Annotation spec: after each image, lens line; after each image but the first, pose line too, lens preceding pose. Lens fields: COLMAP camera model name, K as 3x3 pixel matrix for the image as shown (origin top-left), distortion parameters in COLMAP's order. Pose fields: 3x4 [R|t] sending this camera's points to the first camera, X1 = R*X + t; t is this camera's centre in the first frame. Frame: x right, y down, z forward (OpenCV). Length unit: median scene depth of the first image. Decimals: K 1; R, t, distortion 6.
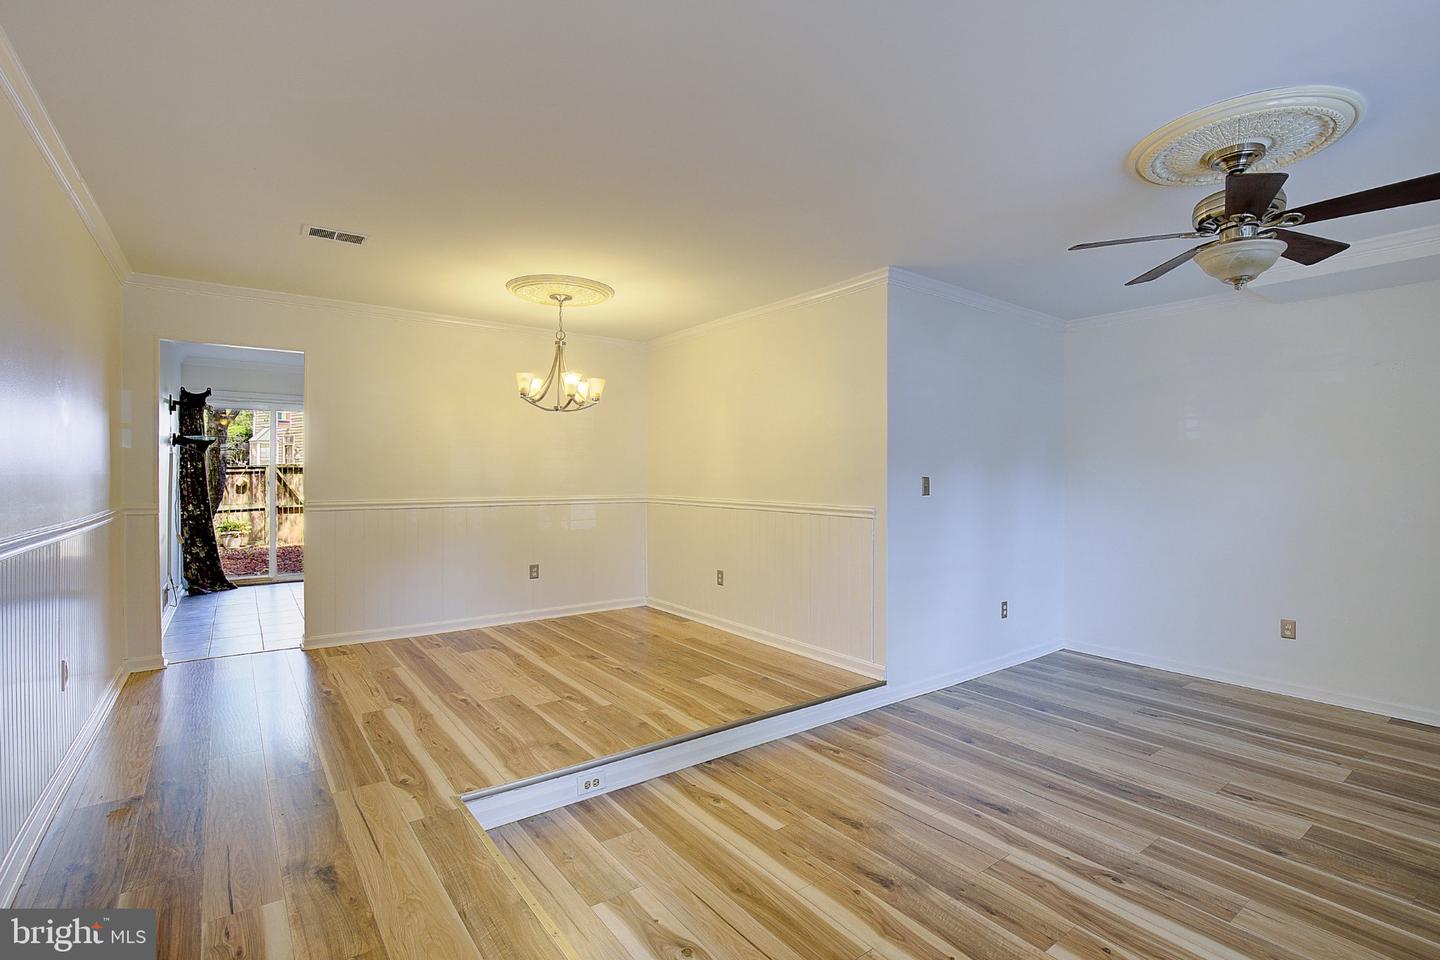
lens RADIAL K [[668.5, 0, 734.4], [0, 668.5, 484.4], [0, 0, 1]] dist [-0.016270, 0.001306]
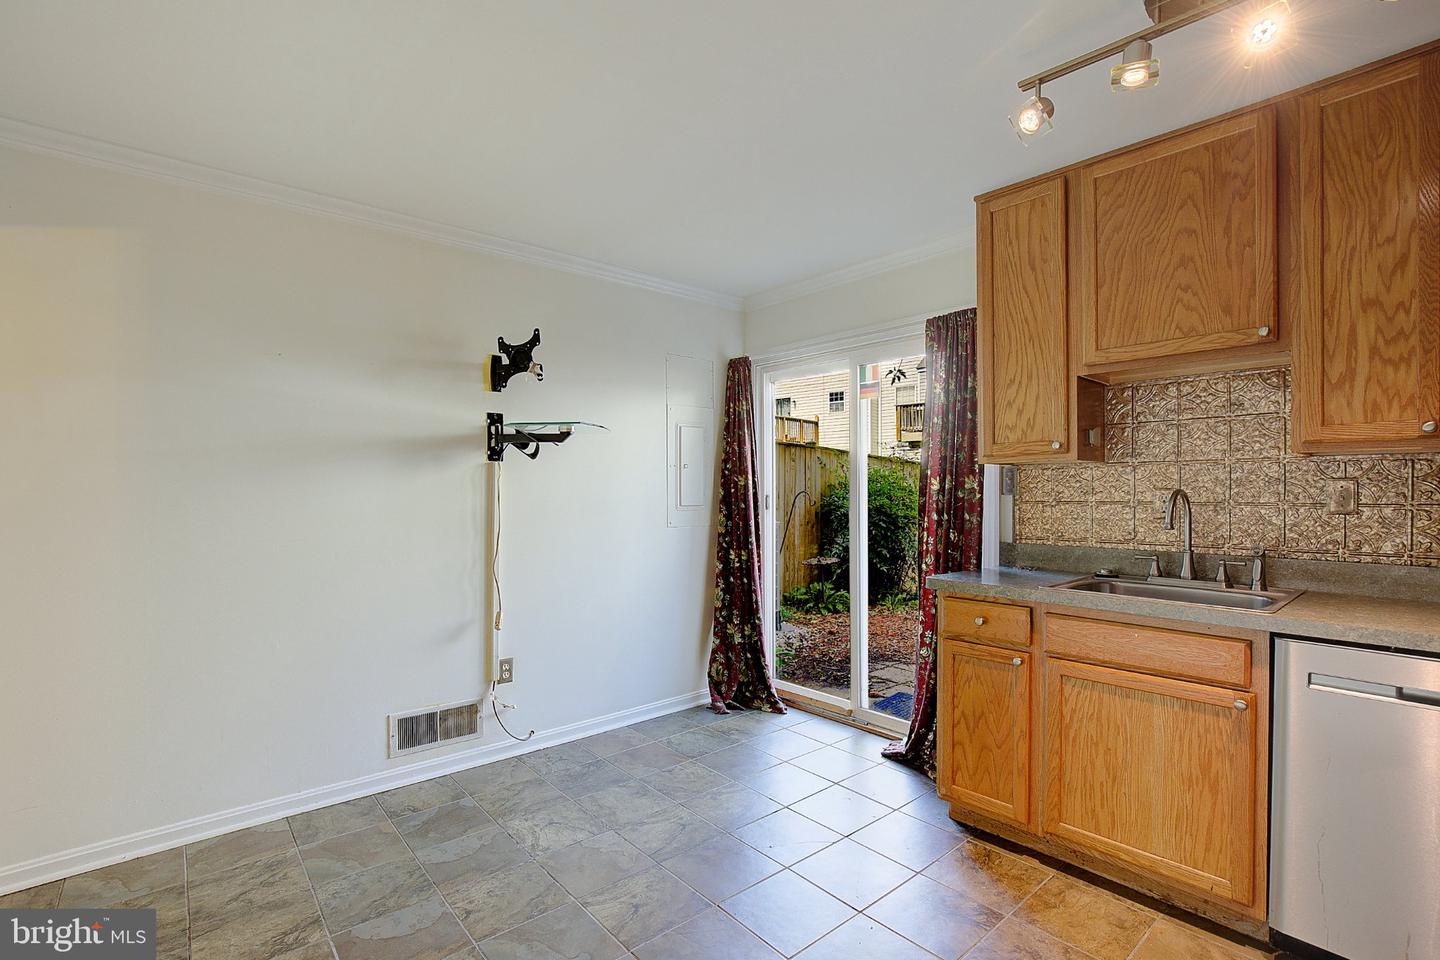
lens RADIAL K [[666.5, 0, 743.9], [0, 666.5, 494.8], [0, 0, 1]] dist [-0.015259, 0.000551]
pose [[0.080940, 0.004486, -0.996709, -0.390051], [-0.007683, 0.999963, 0.003877, -0.031986], [0.996689, 0.007344, 0.080971, 1.565855]]
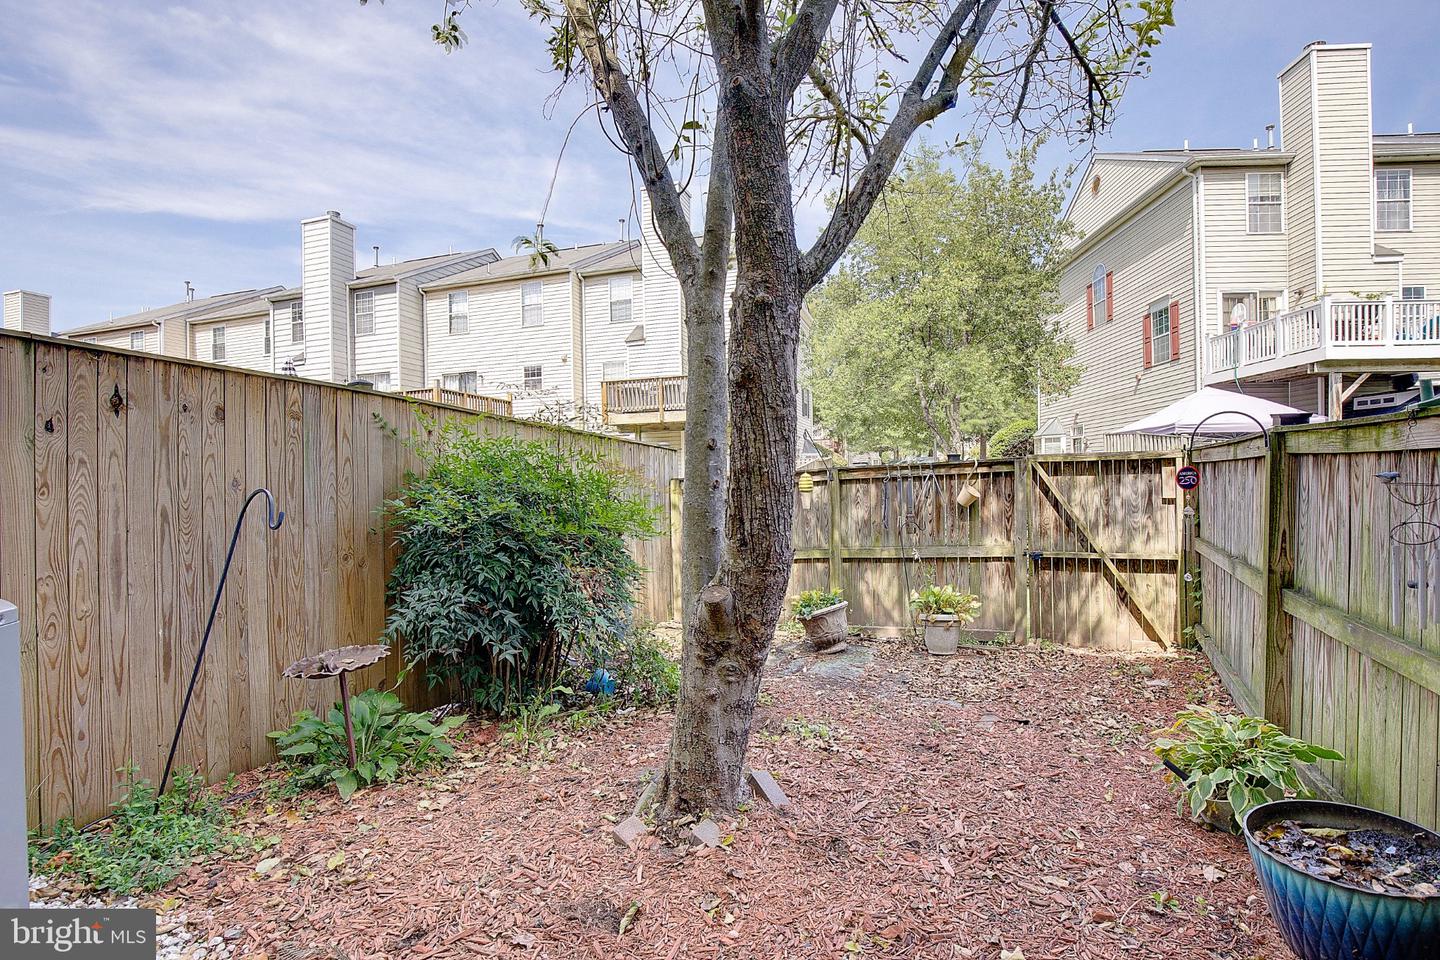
lens RADIAL K [[669.9, 0, 741.3], [0, 669.9, 479.4], [0, 0, 1]] dist [-0.021904, 0.000807]
pose [[0.485791, -0.011171, -0.874004, -1.259101], [0.007067, 0.999936, -0.008853, -0.035038], [0.874046, -0.001875, 0.485839, 1.928869]]
